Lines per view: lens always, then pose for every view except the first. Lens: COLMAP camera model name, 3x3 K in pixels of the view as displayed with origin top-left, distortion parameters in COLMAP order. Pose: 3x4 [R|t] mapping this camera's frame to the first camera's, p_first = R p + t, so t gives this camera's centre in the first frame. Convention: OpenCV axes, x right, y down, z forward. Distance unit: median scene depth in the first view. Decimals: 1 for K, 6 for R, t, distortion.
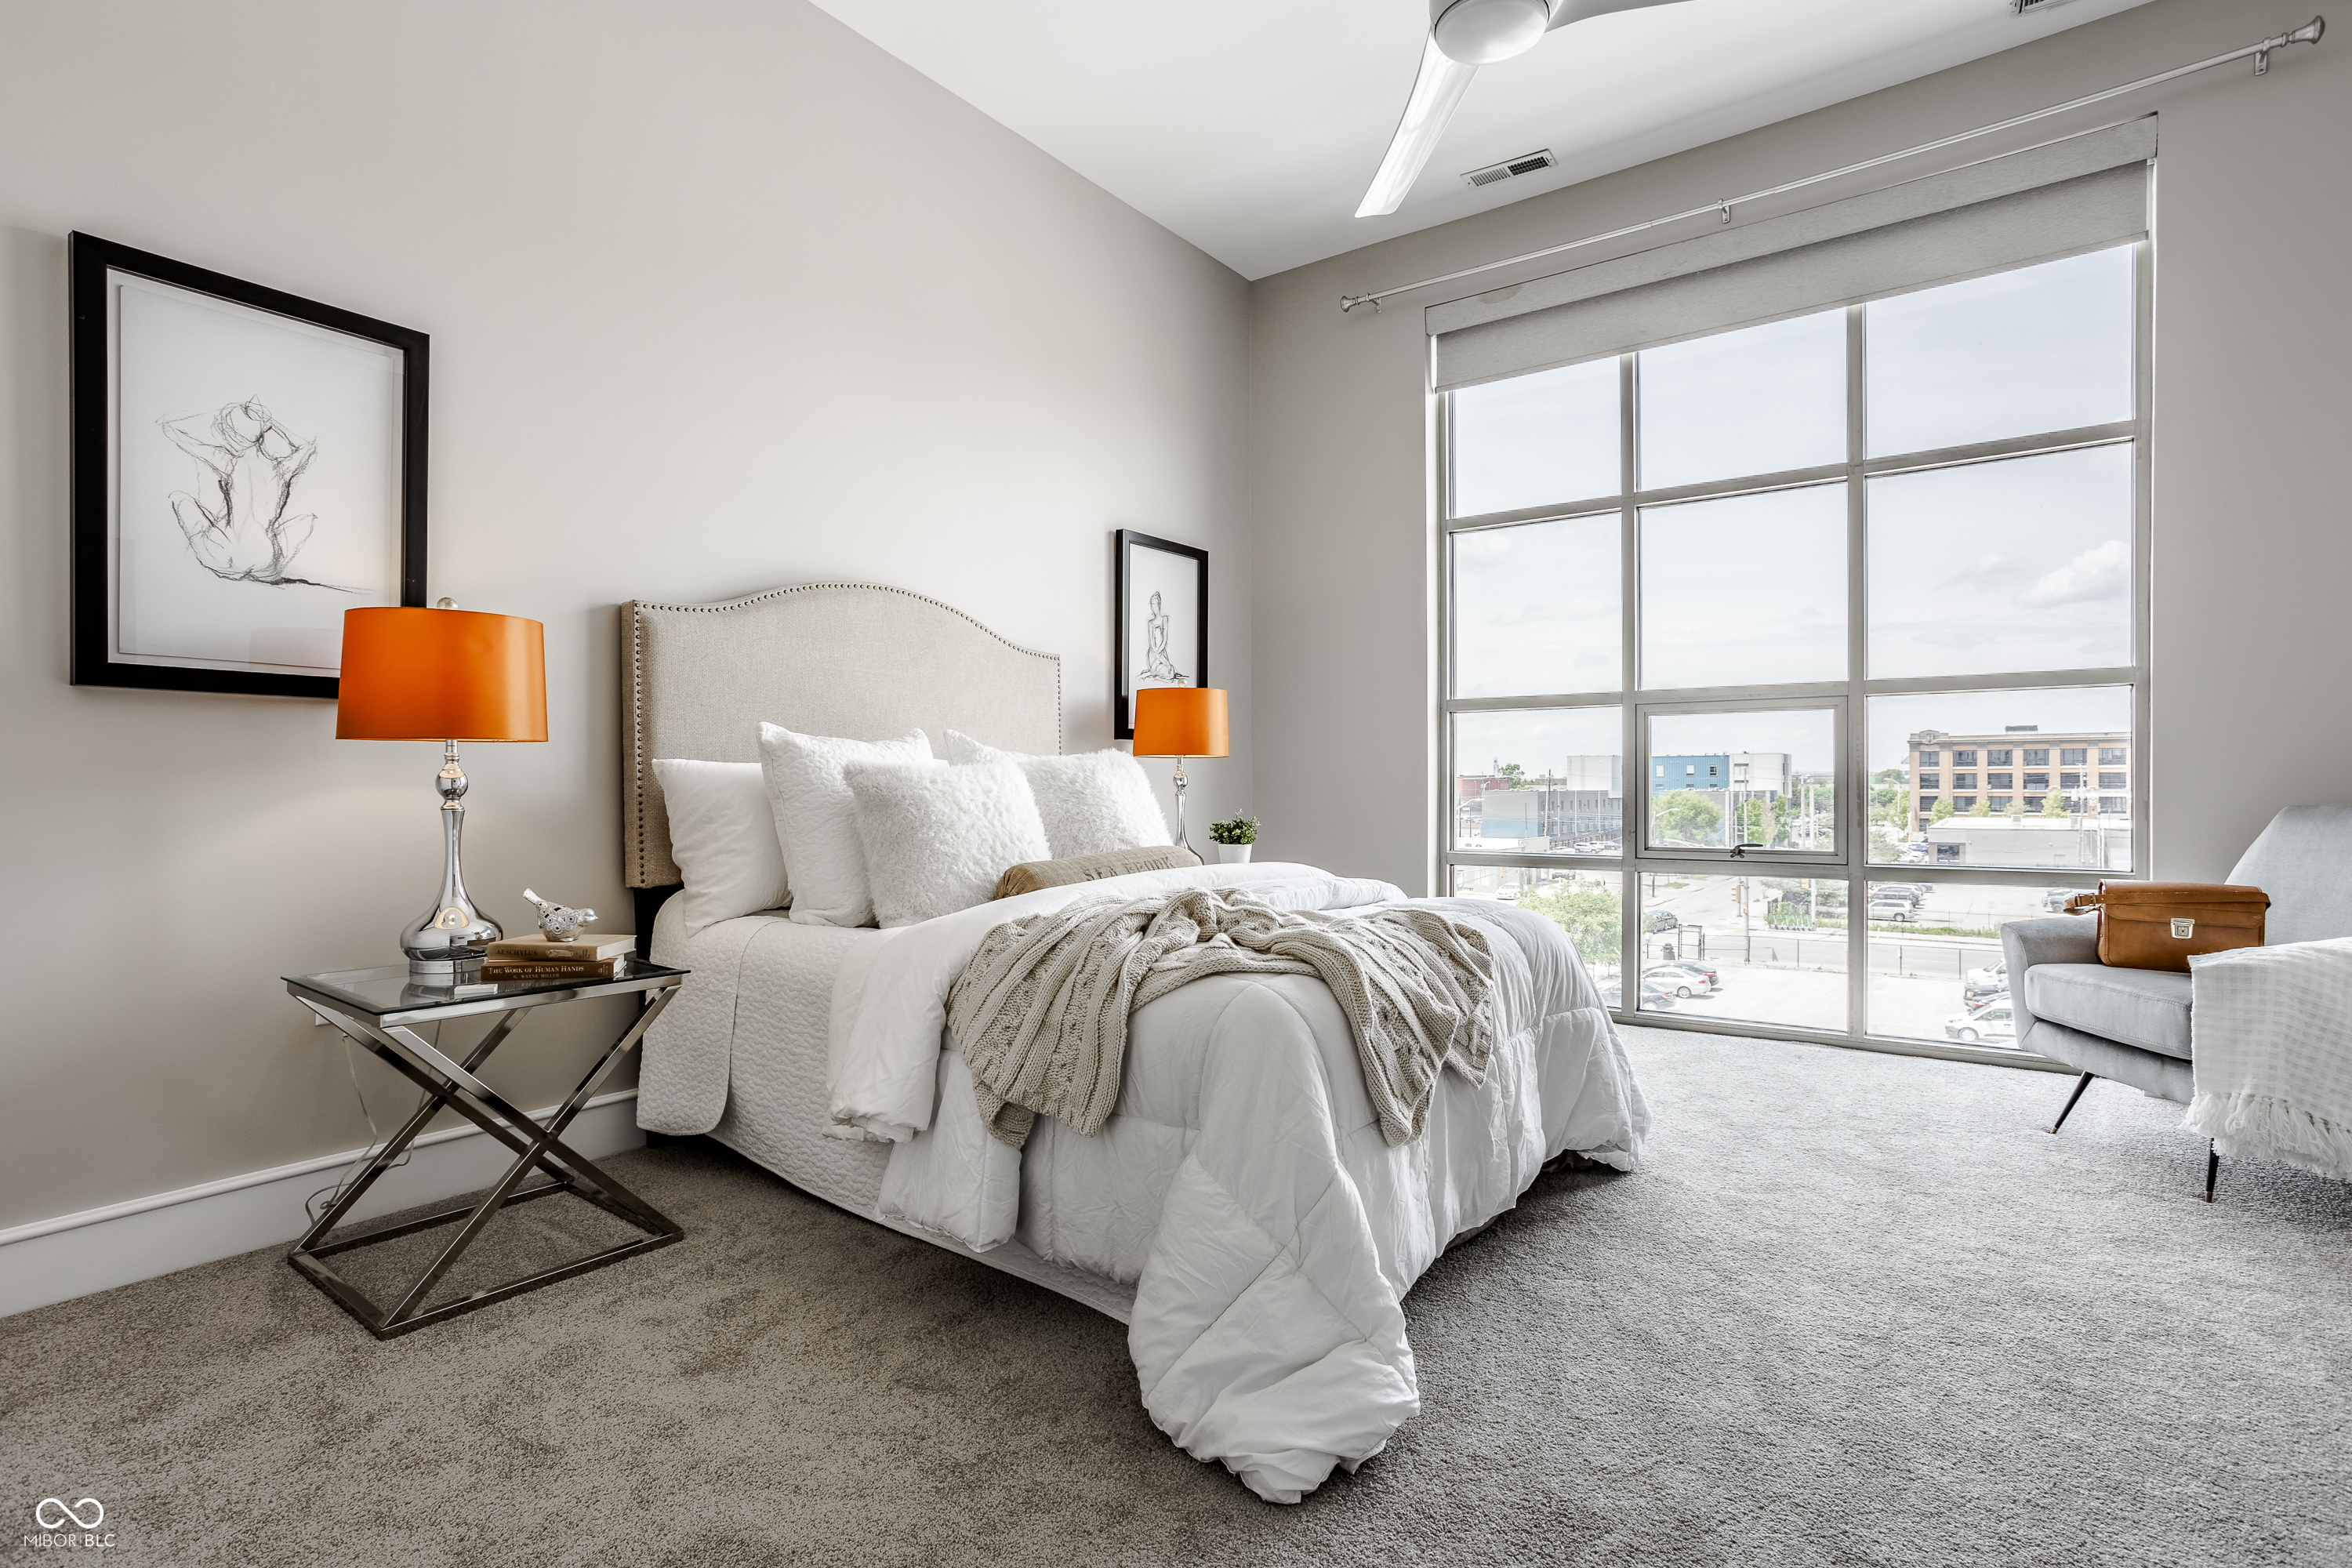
lens RADIAL K [[1155.2, 0, 1188.1], [0, 1155.2, 794.7], [0, 0, 1]] dist [0.003146, 0.000538]
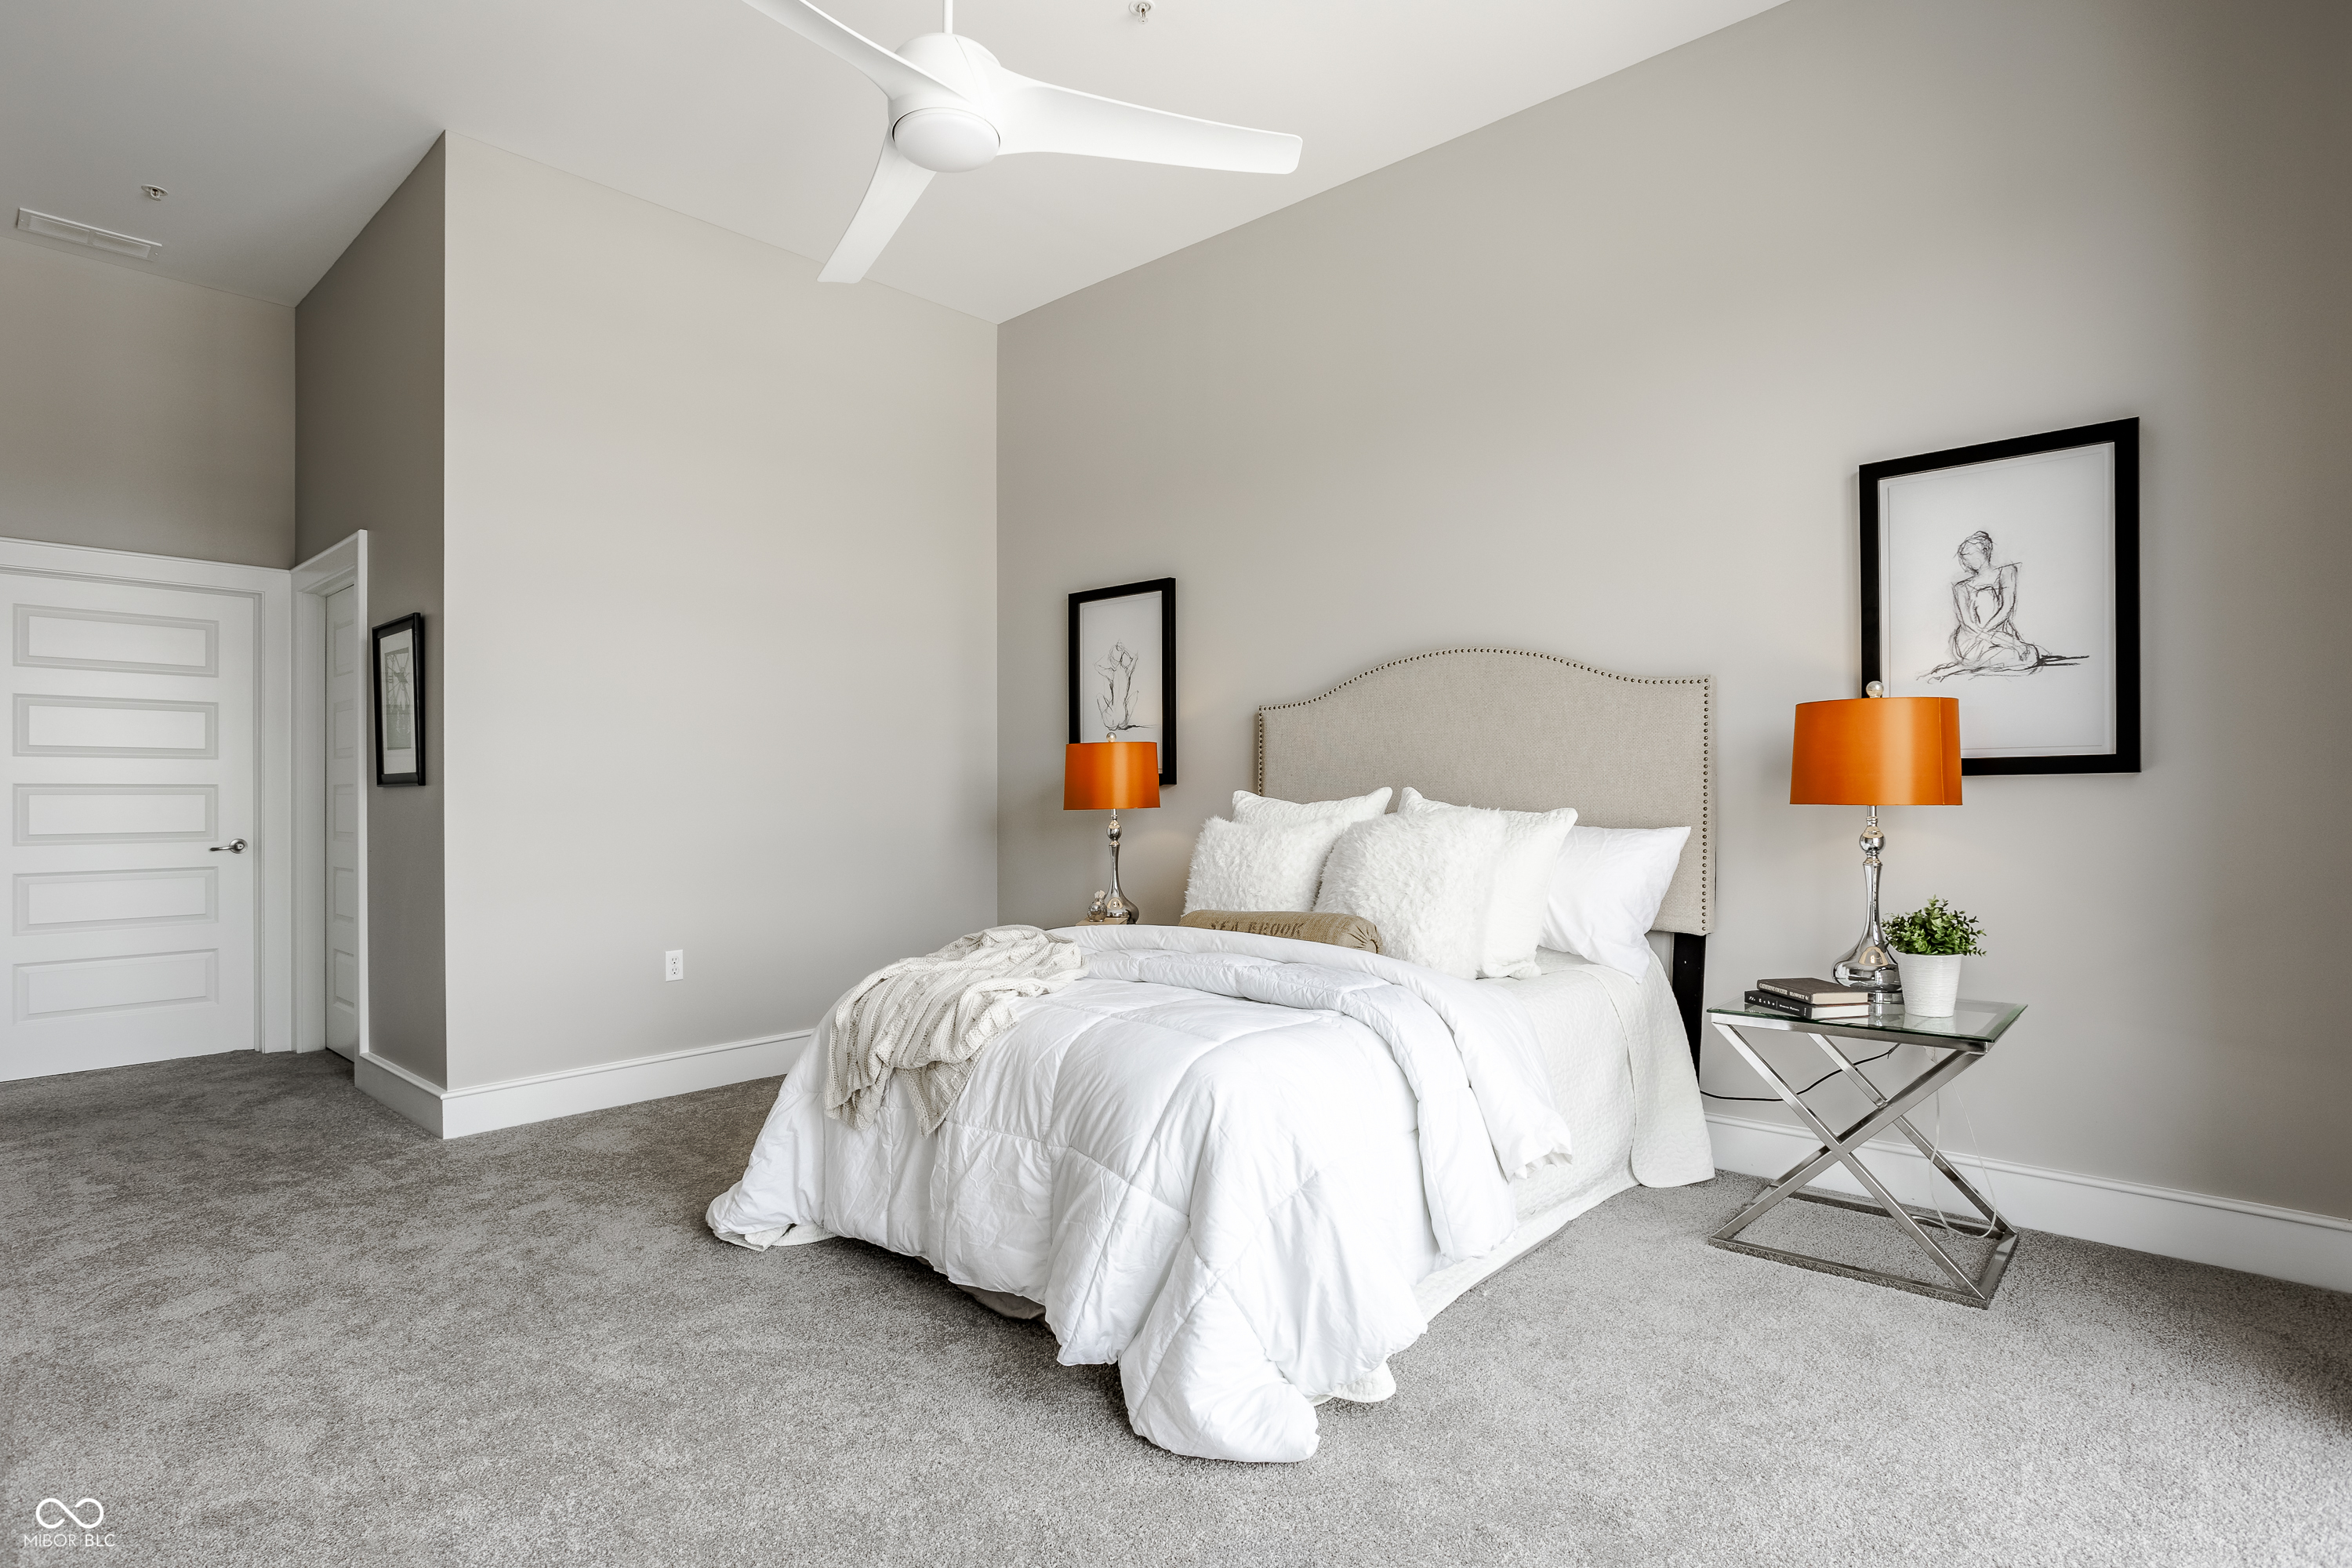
lens RADIAL K [[1276.3, 0, 1188.6], [0, 1276.3, 779.9], [0, 0, 1]] dist [-0.037356, 0.011146]
pose [[-0.119562, 0.002753, -0.992823, 1.354075], [0.003259, 0.999992, 0.002380, -0.094584], [0.992821, -0.002951, -0.119570, 1.320962]]
